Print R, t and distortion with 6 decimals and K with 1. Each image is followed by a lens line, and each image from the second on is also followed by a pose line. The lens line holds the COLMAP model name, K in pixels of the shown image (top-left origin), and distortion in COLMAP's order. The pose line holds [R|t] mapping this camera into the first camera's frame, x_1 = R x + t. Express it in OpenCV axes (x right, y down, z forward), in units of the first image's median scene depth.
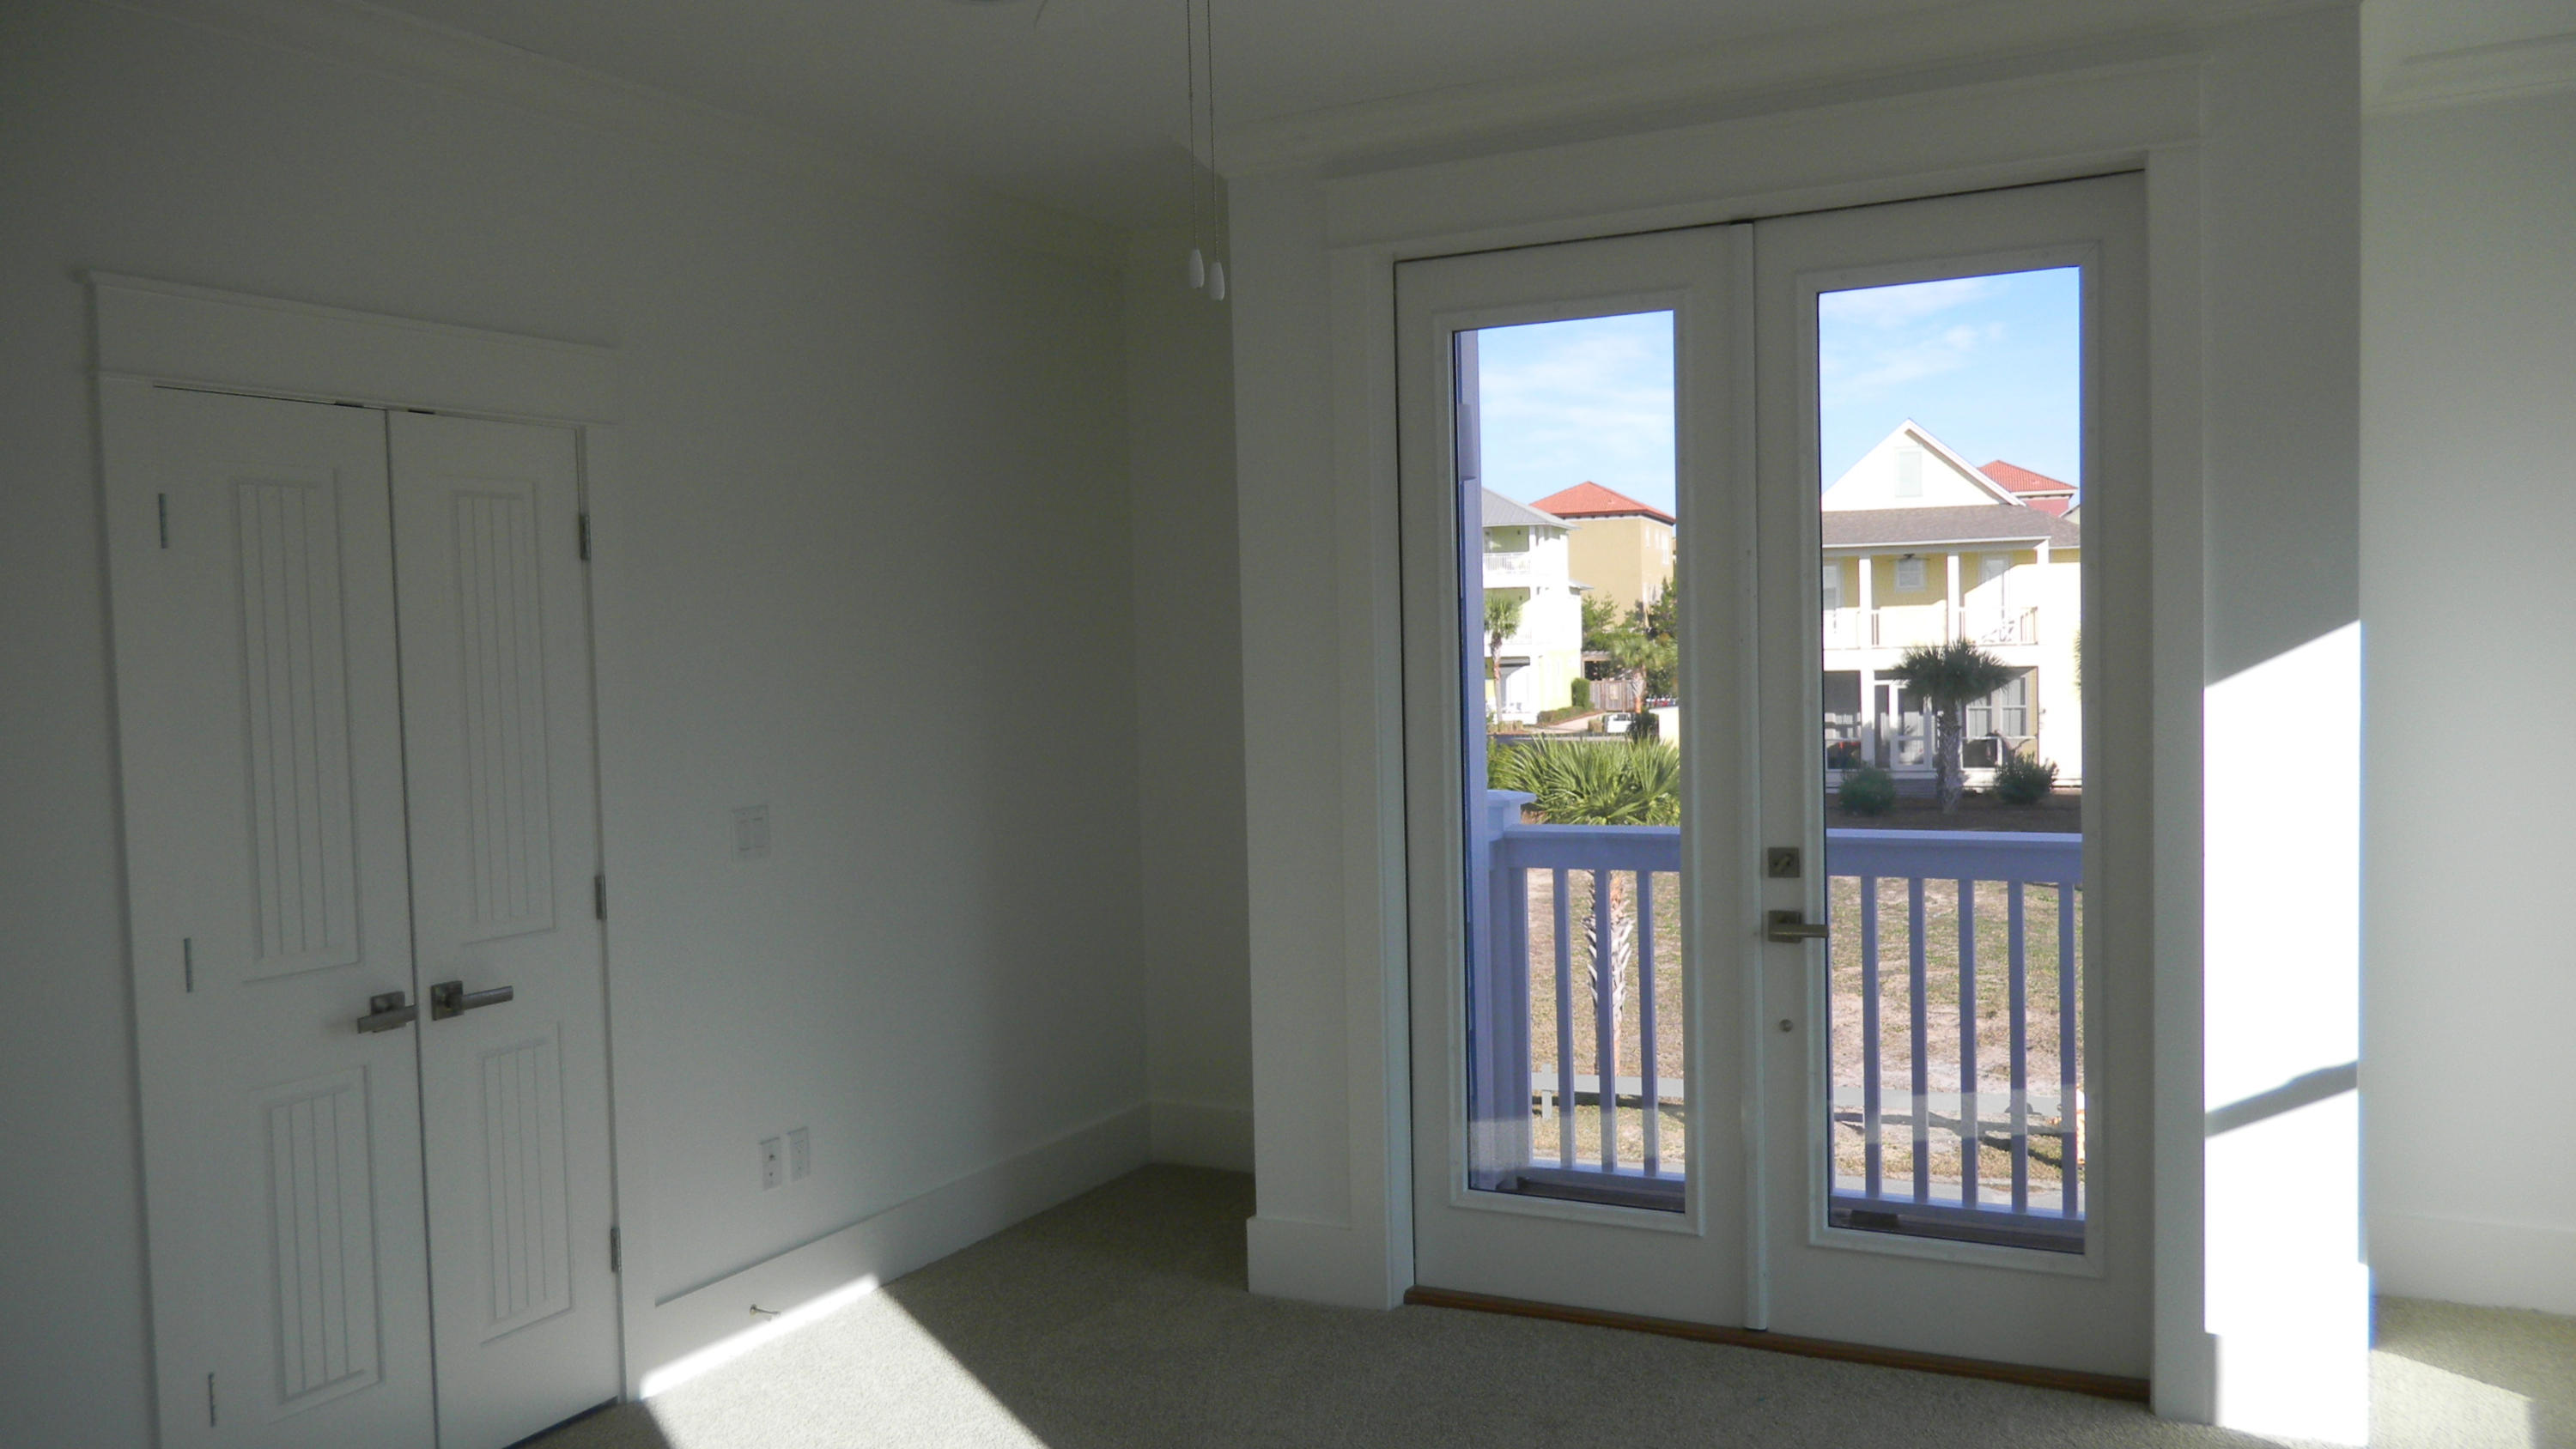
lens RADIAL K [[2191.3, 0, 1288.0], [0, 2191.3, 724.5], [0, 0, 1]] dist [0.002185, -0.004150]
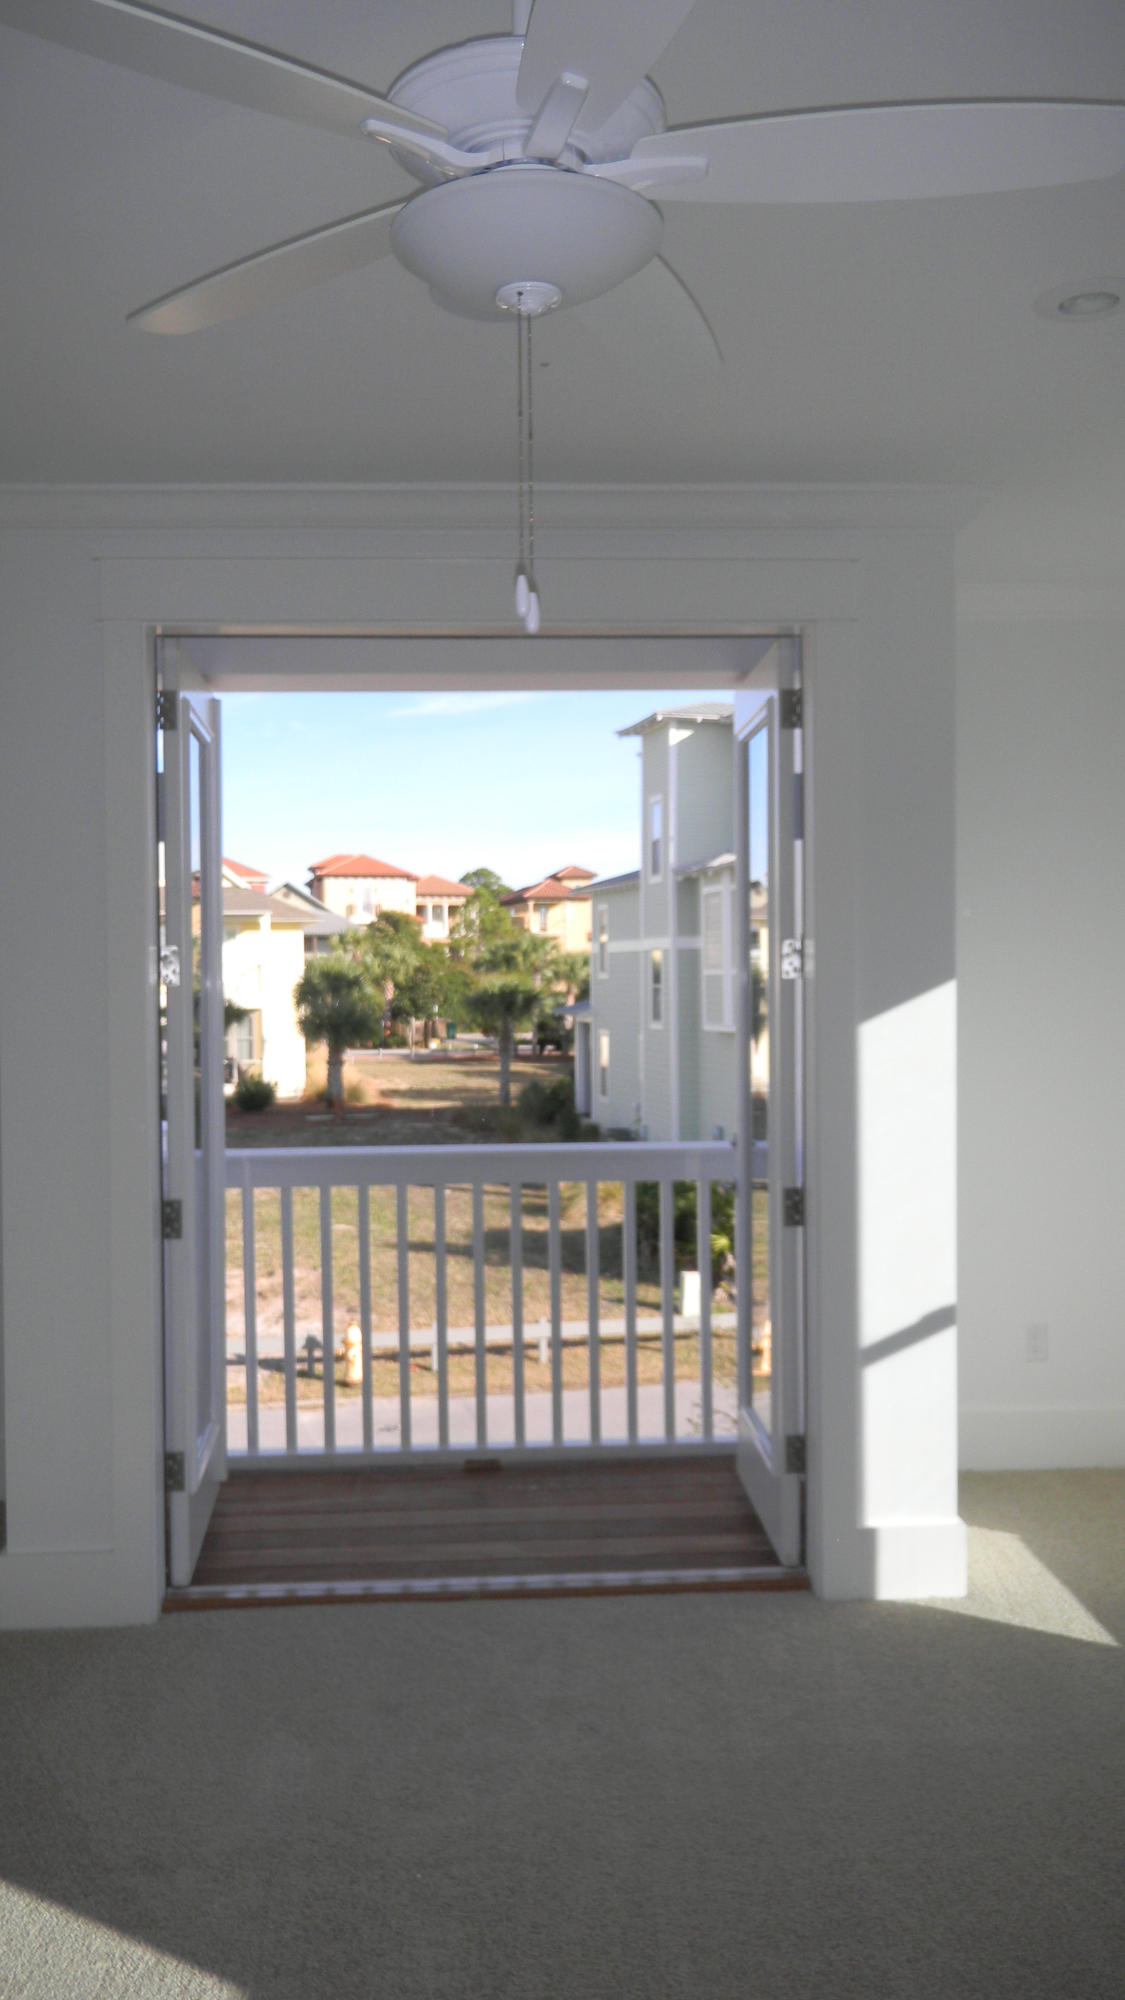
lens RADIAL K [[1656.3, 0, 563.0], [0, 1656.3, 966.9], [0, 0, 1]] dist [0.105356, -0.000064]
pose [[0.842317, 0.019025, 0.538646, -0.224964], [0.008081, 0.998819, -0.047916, -0.005442], [-0.538921, 0.044713, 0.841169, 0.197894]]
